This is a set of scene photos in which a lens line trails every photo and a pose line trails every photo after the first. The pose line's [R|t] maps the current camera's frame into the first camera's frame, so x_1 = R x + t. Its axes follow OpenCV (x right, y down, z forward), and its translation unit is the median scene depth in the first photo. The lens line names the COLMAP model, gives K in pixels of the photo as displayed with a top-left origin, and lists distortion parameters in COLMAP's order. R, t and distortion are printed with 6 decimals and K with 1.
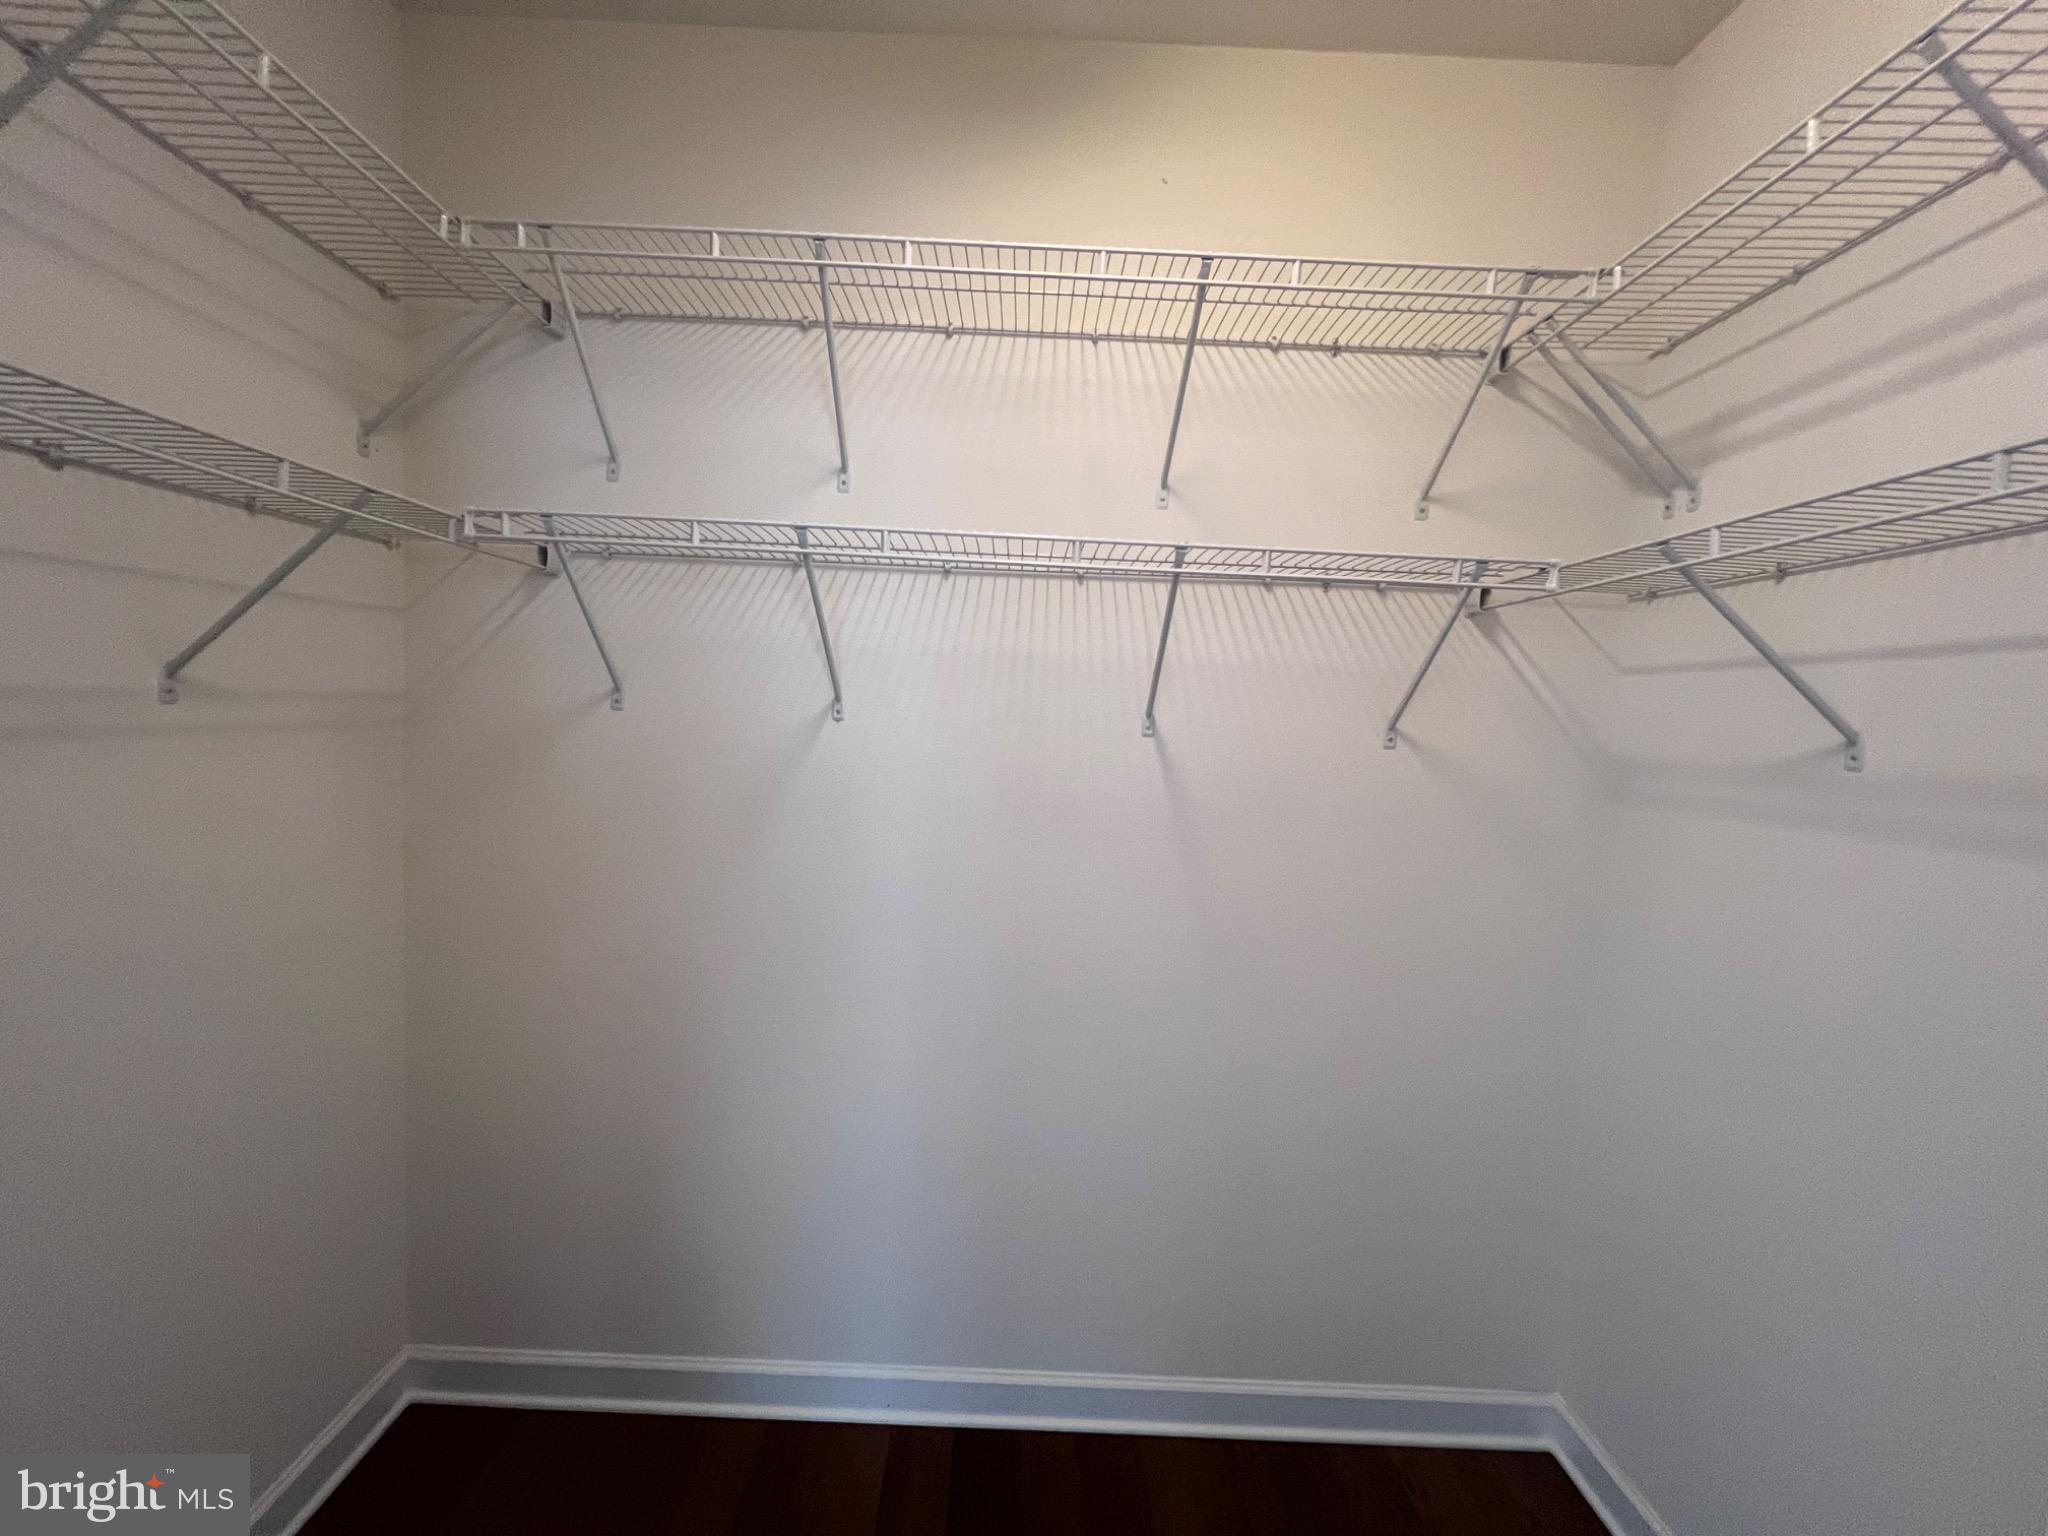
lens RADIAL K [[813.2, 0, 1009.1], [0, 813.2, 761.4], [0, 0, 1]] dist [-0.000821, -0.000366]
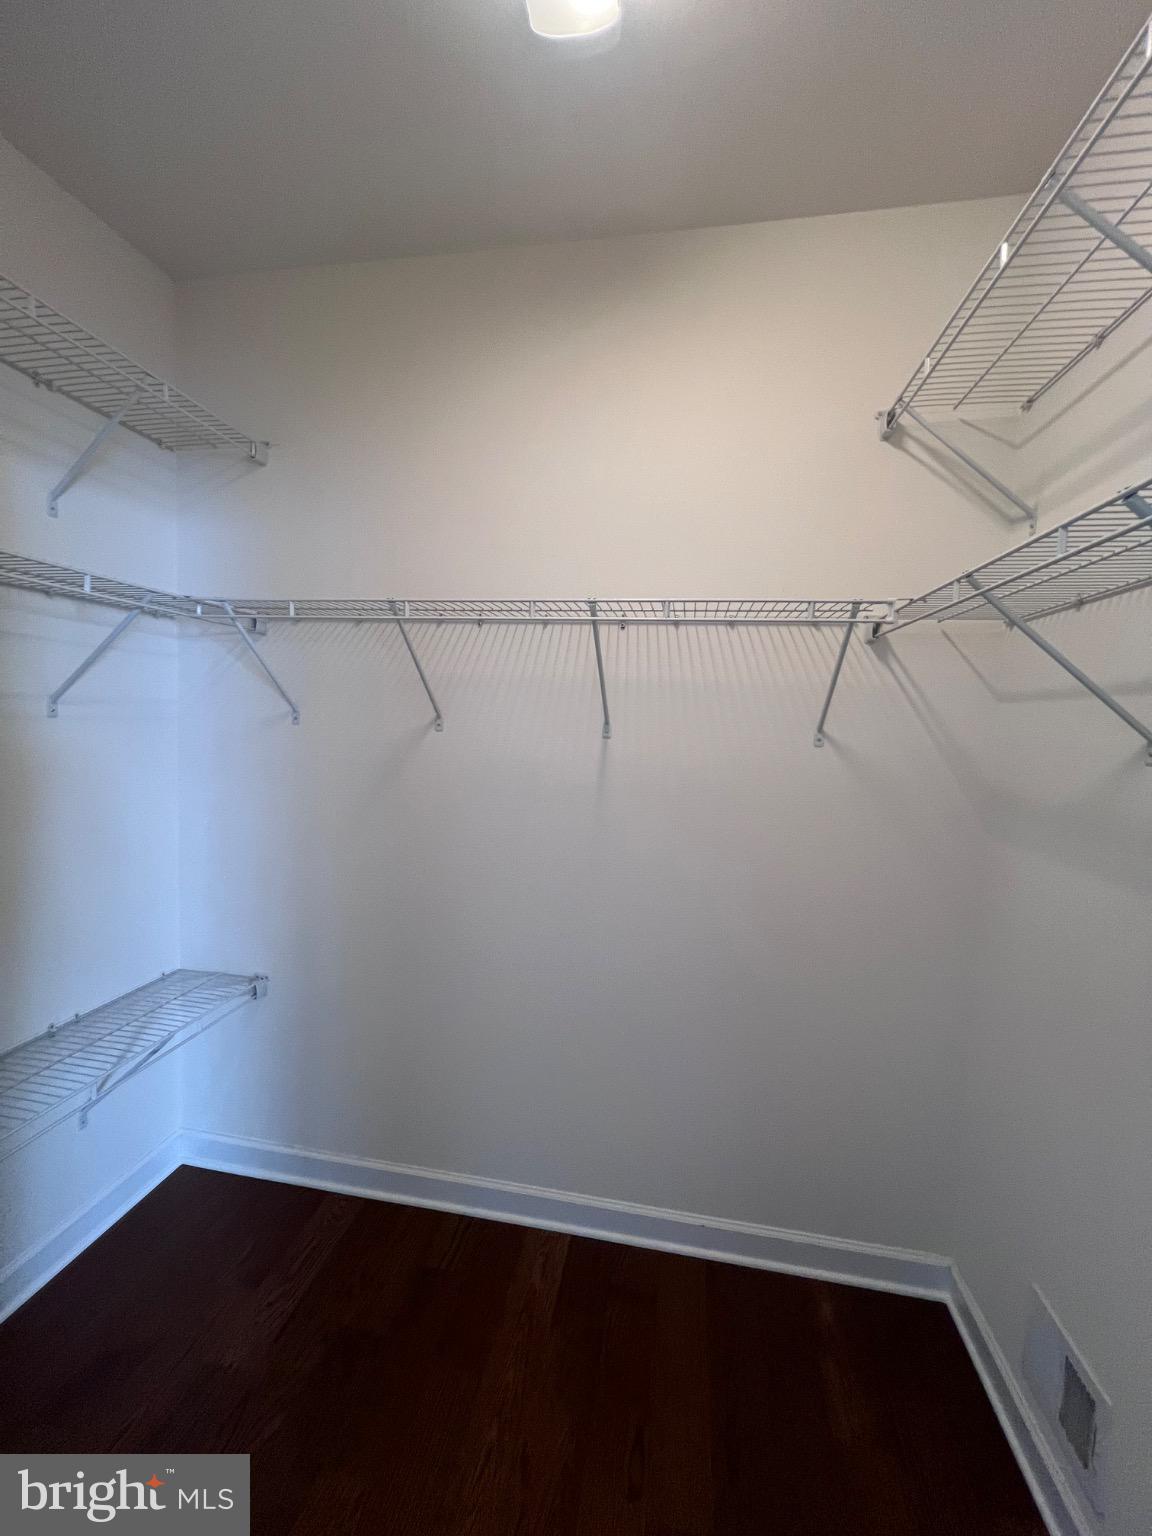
lens RADIAL K [[592.5, 0, 579.3], [0, 592.5, 760.4], [0, 0, 1]] dist [0.000134, -0.000067]
pose [[0.986574, 0.005163, -0.163235, 0.245920], [-0.005294, 0.999986, -0.000370, 0.008870], [0.163230, 0.001230, 0.986587, -0.004298]]
